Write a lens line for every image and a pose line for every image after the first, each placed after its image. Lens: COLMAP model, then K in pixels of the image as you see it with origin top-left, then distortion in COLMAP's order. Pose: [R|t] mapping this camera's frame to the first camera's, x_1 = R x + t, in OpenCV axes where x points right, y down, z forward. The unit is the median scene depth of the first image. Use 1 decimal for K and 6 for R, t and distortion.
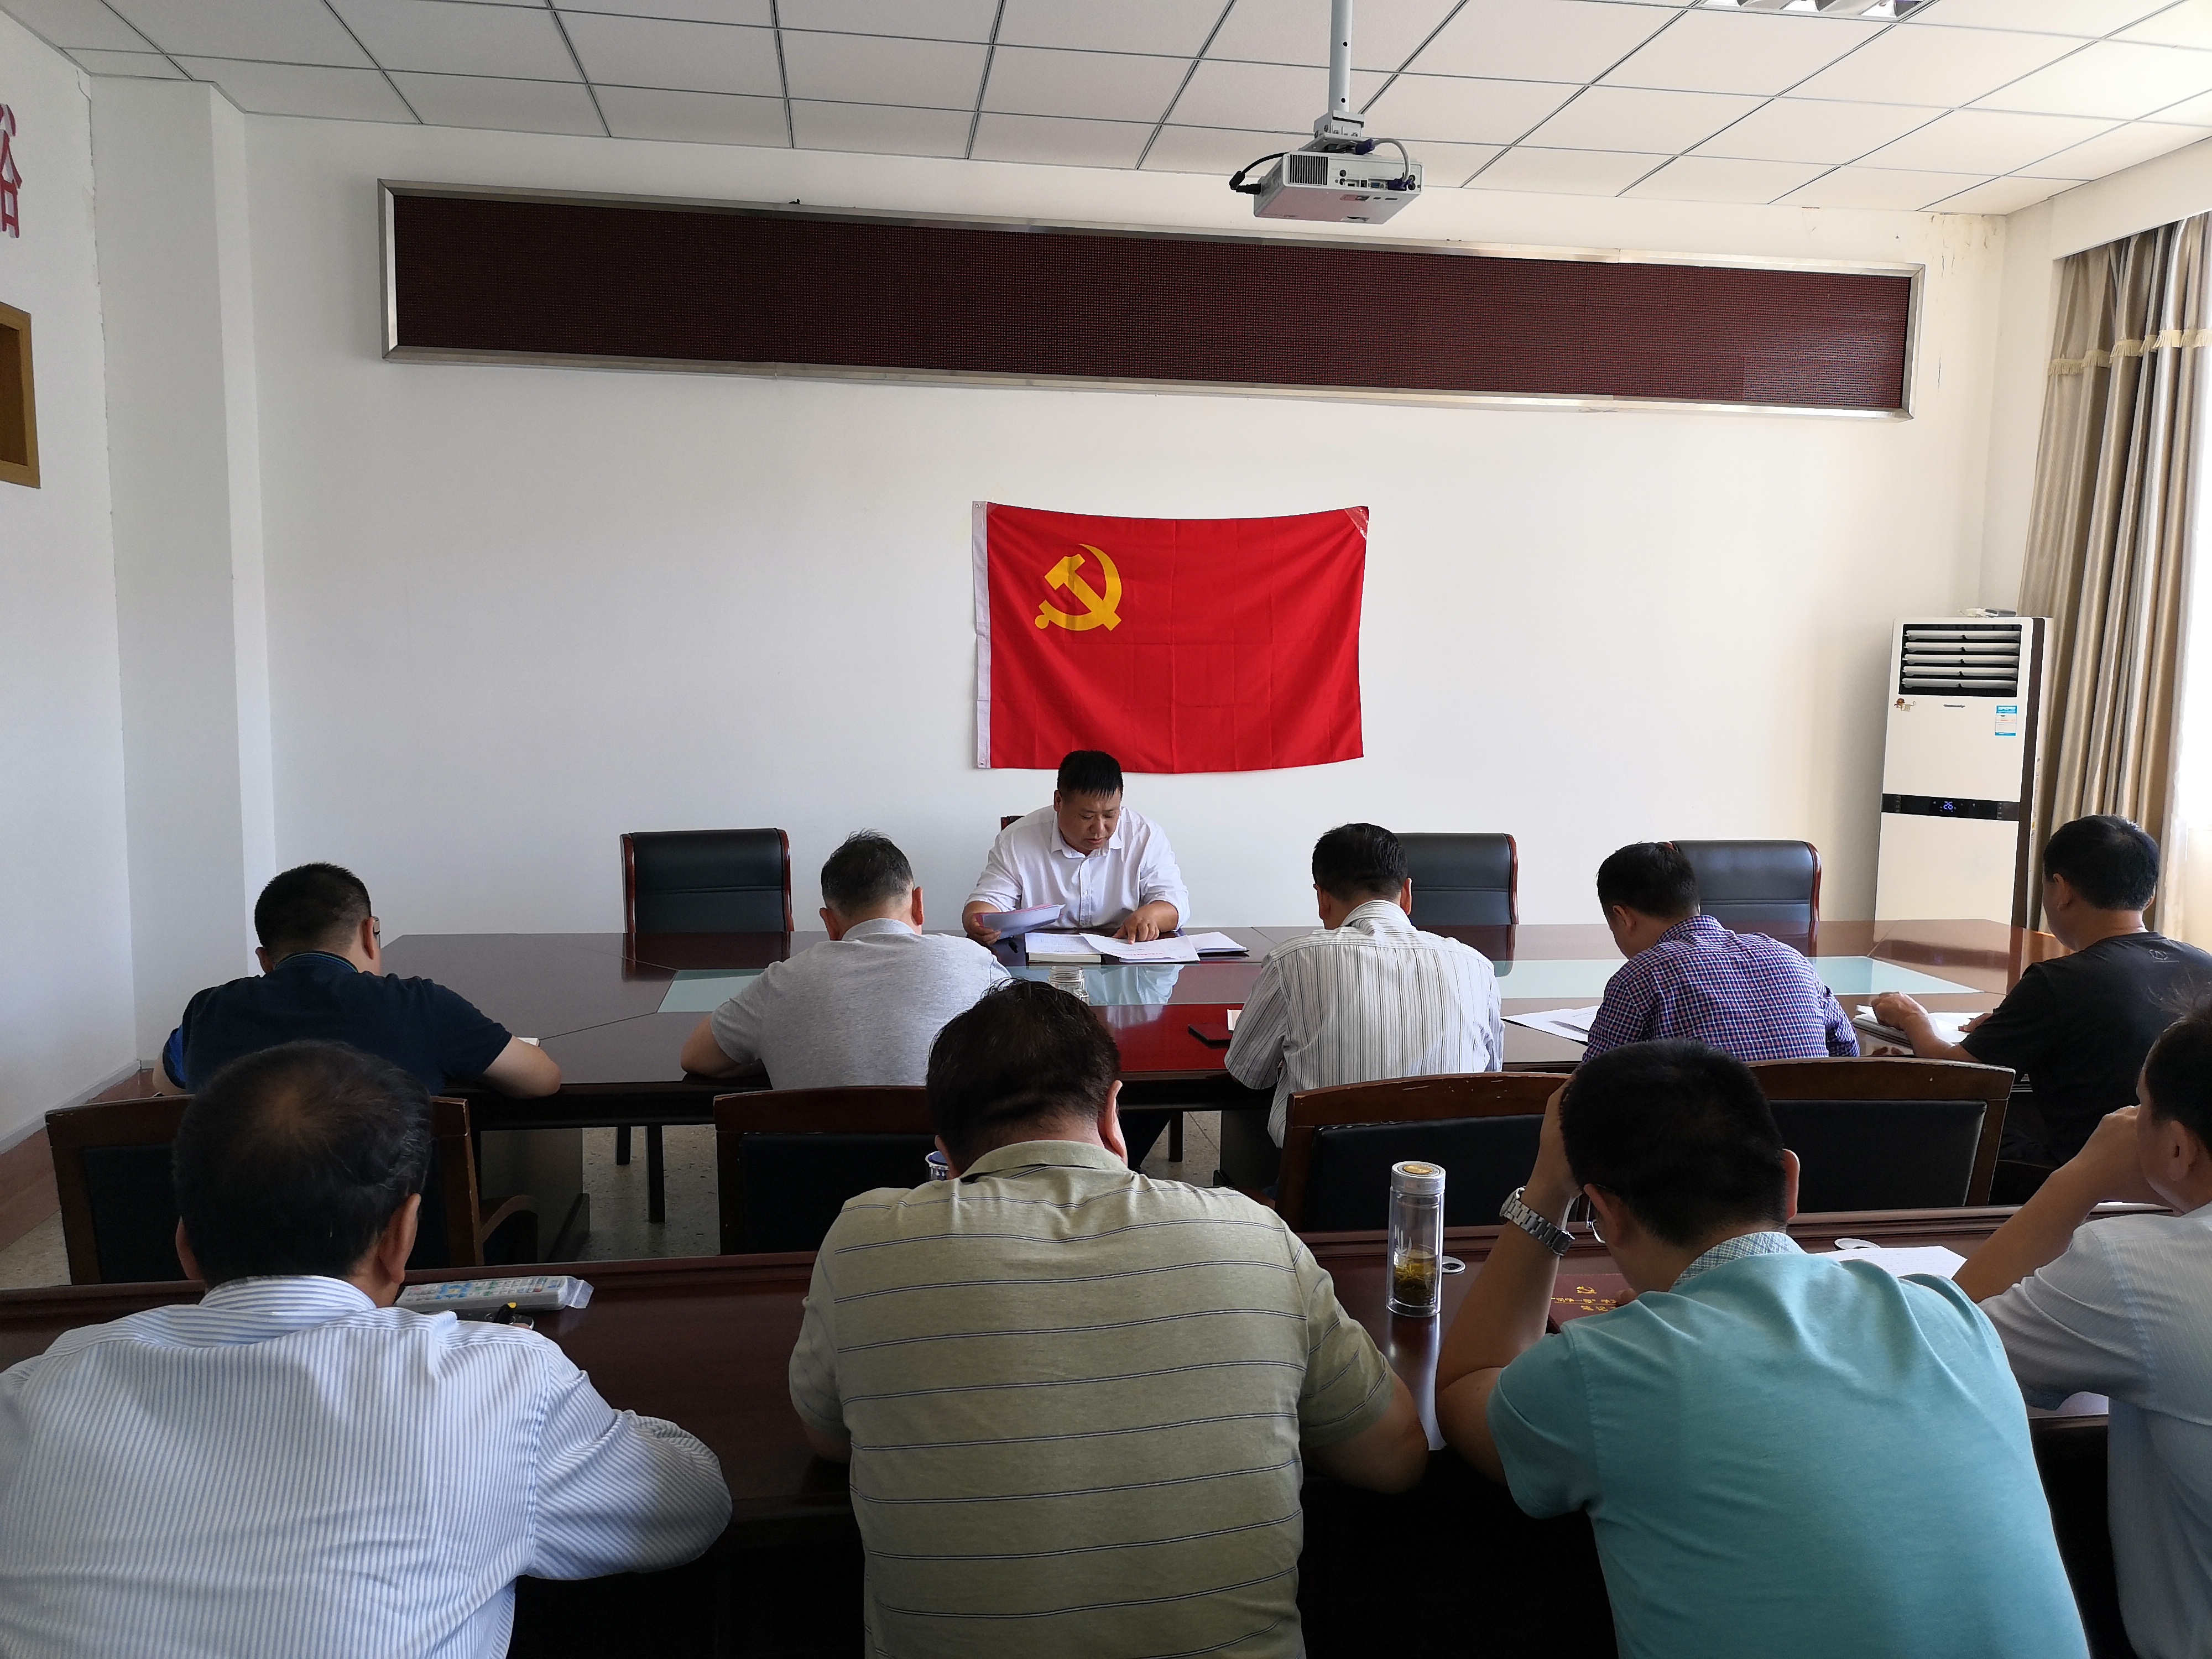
lens RADIAL K [[1631.1, 0, 1102.6], [0, 1631.1, 833.6], [0, 0, 1]] dist [0.022060, -0.009543]
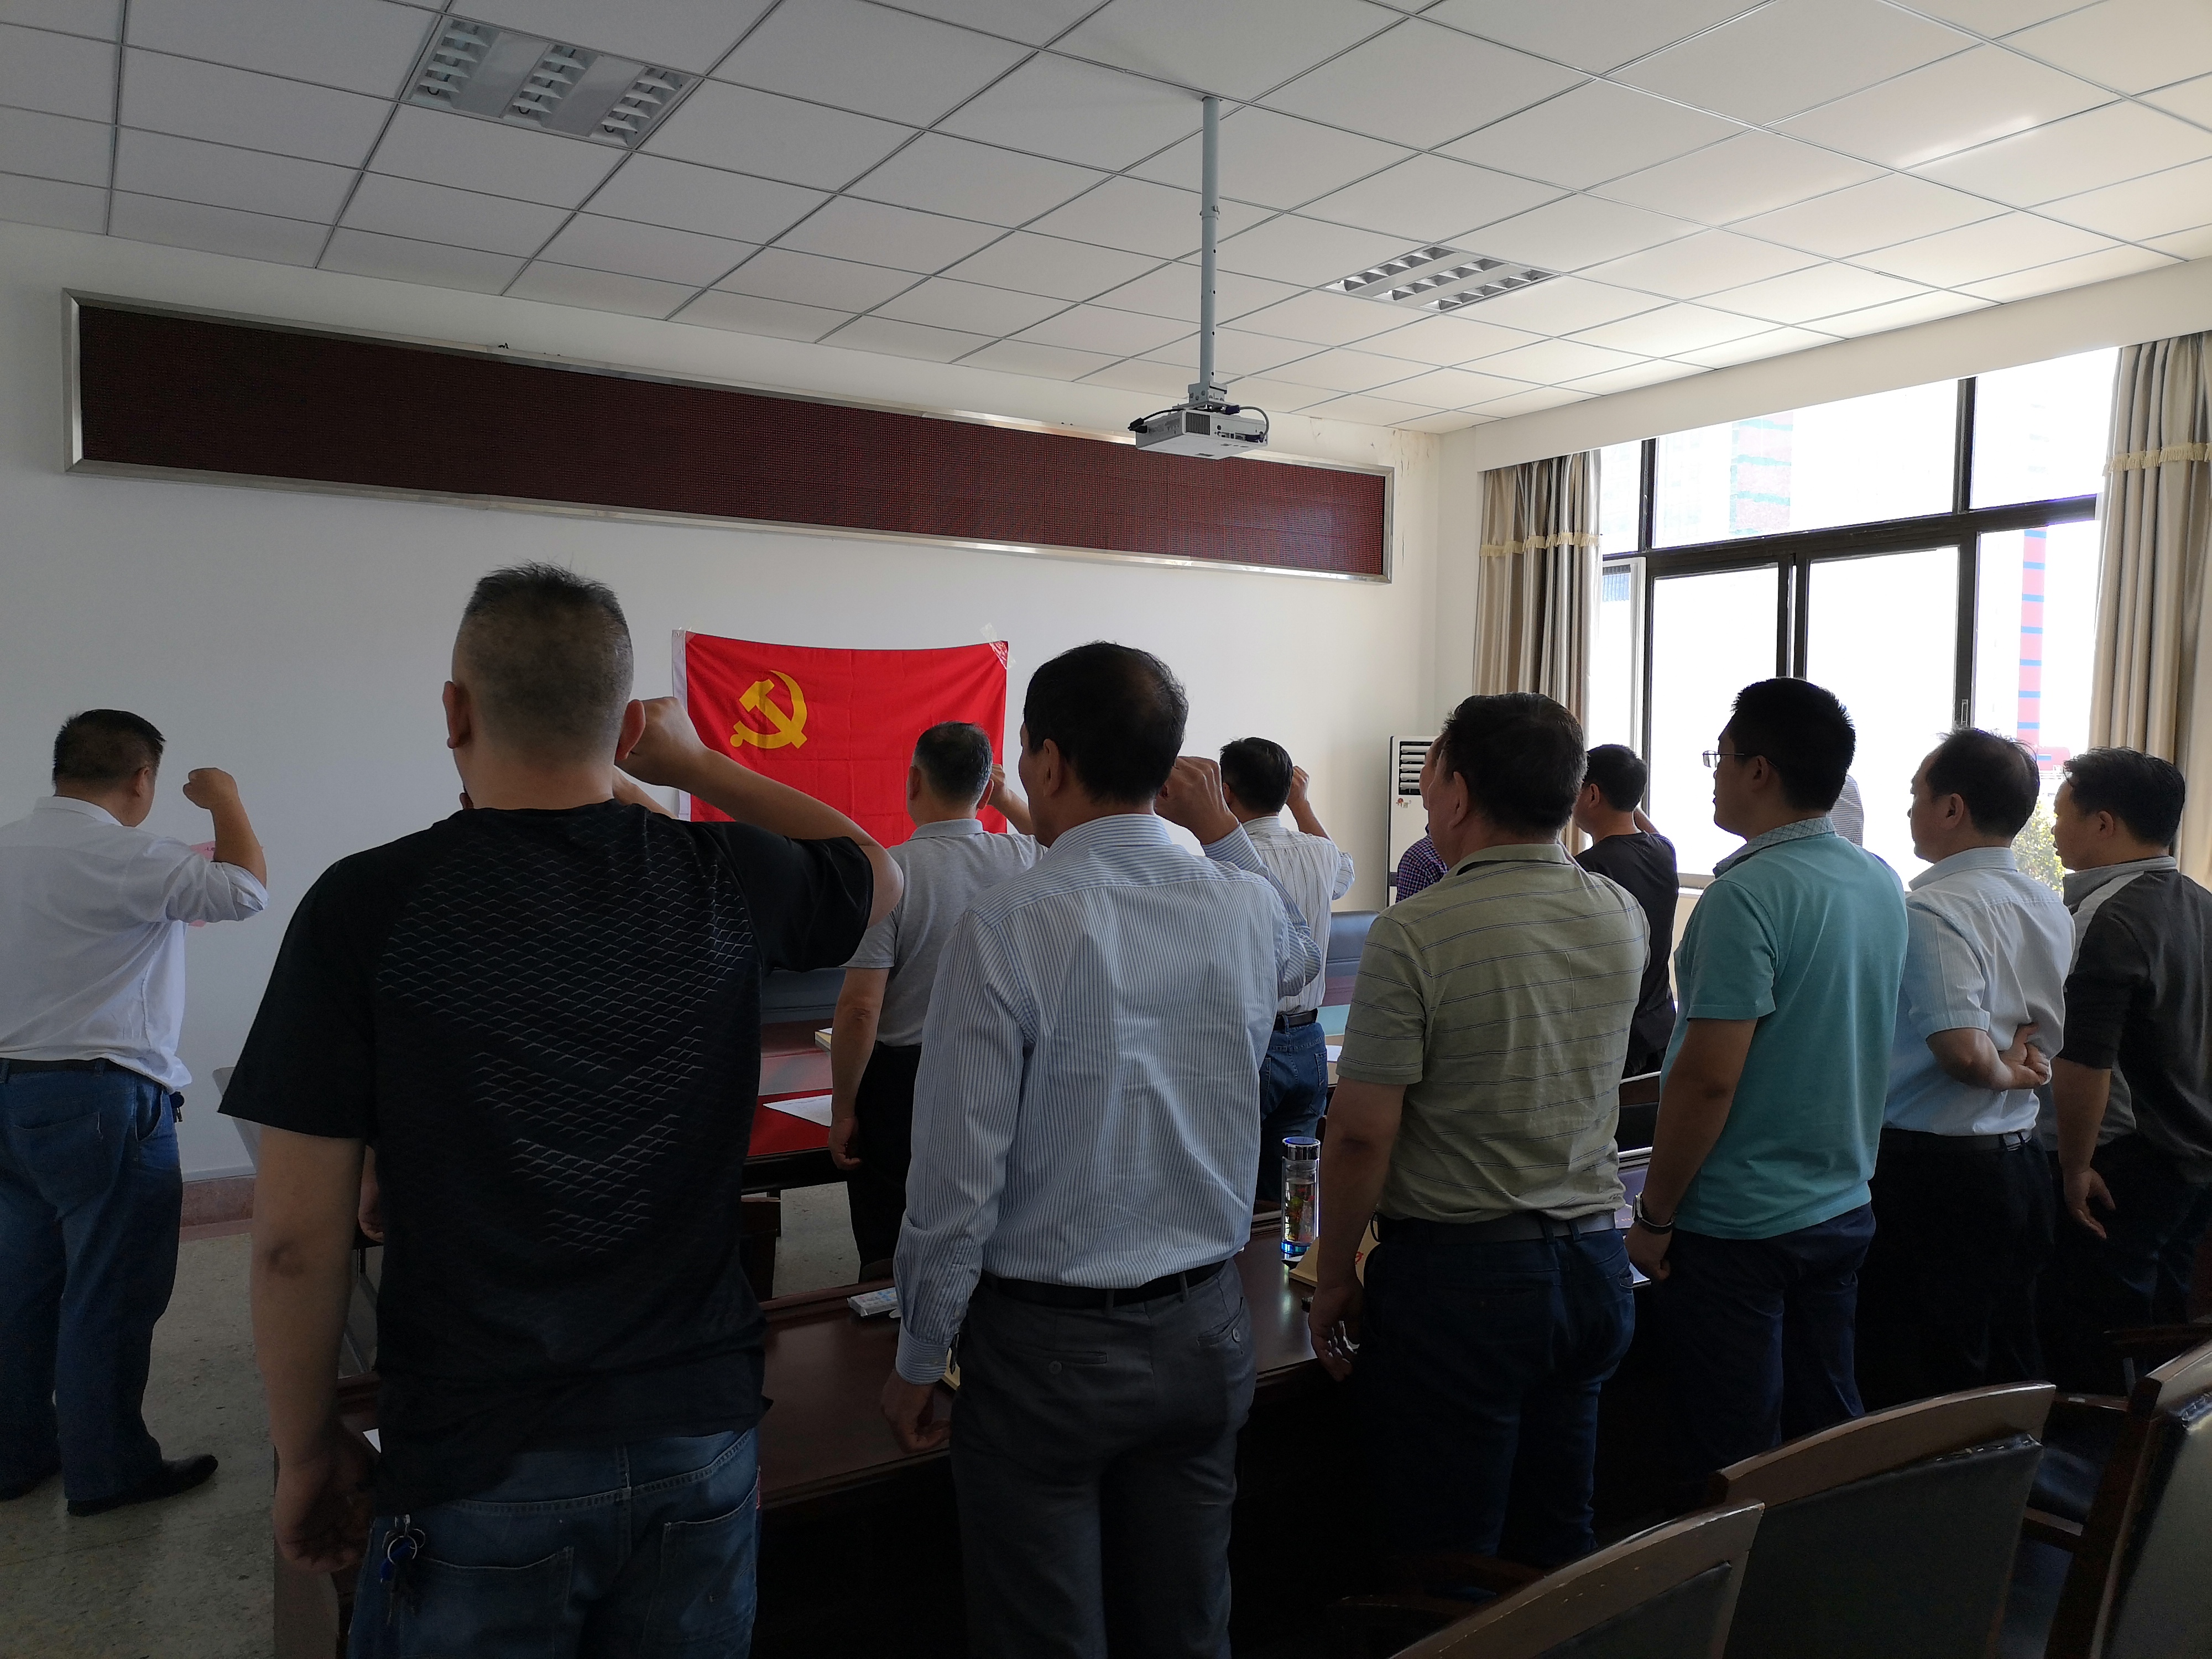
lens RADIAL K [[1631.1, 0, 1113.1], [0, 1631.1, 831.4], [0, 0, 1]] dist [0.022060, -0.009543]
pose [[0.918331, -0.024788, 0.395037, -0.239296], [0.048929, 0.997492, -0.051152, -0.001255], [-0.392778, 0.066303, 0.917240, -0.095105]]
